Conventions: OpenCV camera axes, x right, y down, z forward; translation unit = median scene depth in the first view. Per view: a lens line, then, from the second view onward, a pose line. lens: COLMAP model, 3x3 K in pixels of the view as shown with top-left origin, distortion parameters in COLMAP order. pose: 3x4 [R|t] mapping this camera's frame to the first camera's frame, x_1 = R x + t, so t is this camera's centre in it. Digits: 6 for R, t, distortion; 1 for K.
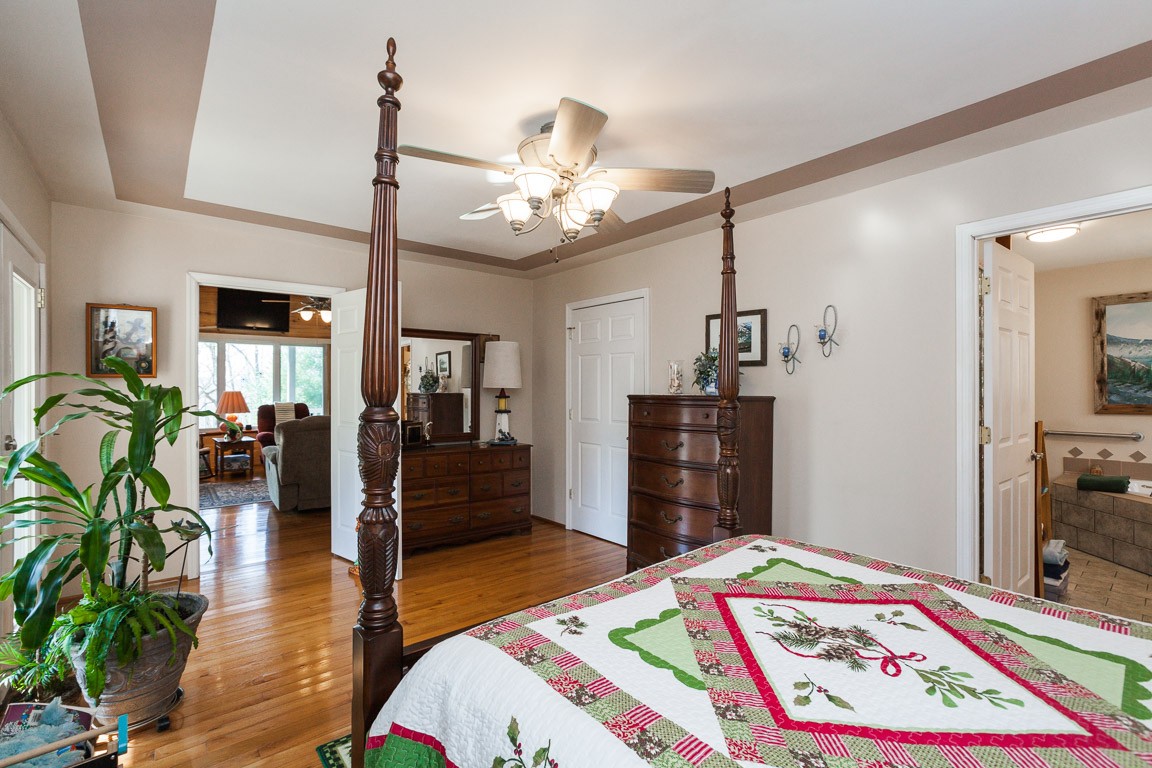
lens RADIAL K [[517.1, 0, 576.0], [0, 517.1, 384.0], [0, 0, 1]] dist [-0.051312, 0.012608]
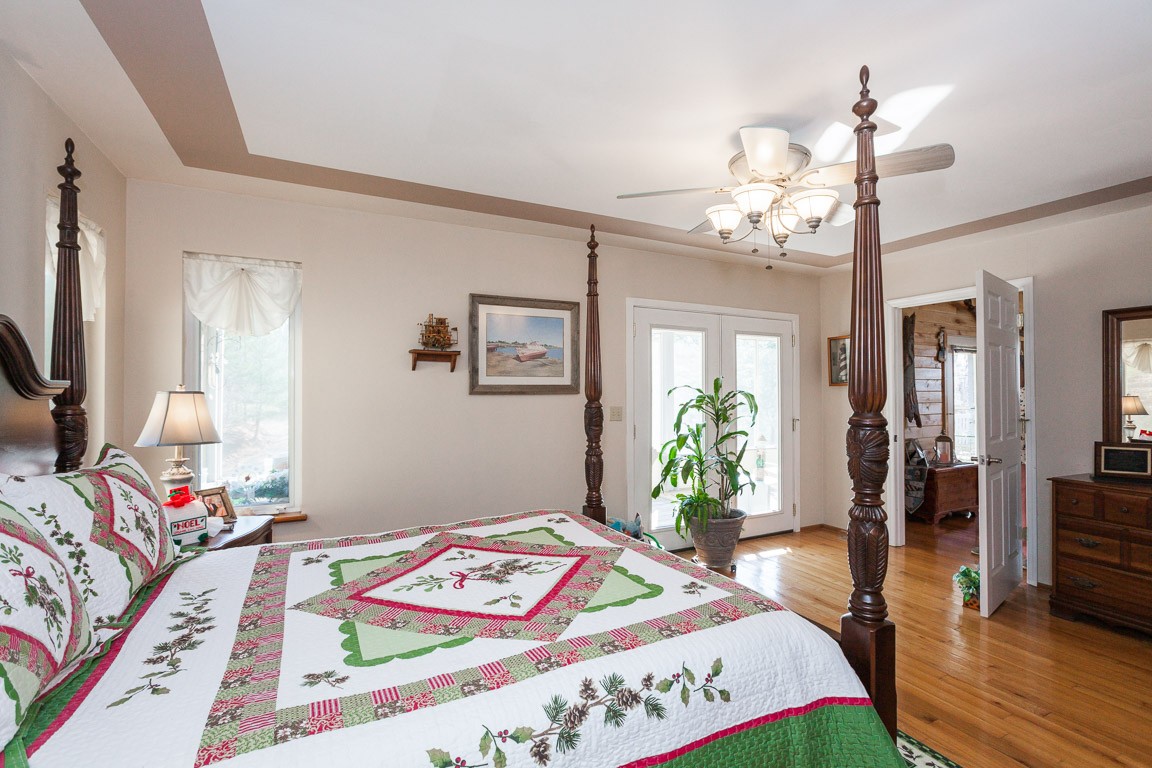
lens RADIAL K [[510.1, 0, 576.0], [0, 510.1, 384.0], [0, 0, 1]] dist [-0.043163, 0.018262]
pose [[-0.226639, -0.020952, -0.973754, 1.687711], [0.009839, 0.999668, -0.023799, 0.007547], [0.973929, -0.014975, -0.226357, 1.387947]]
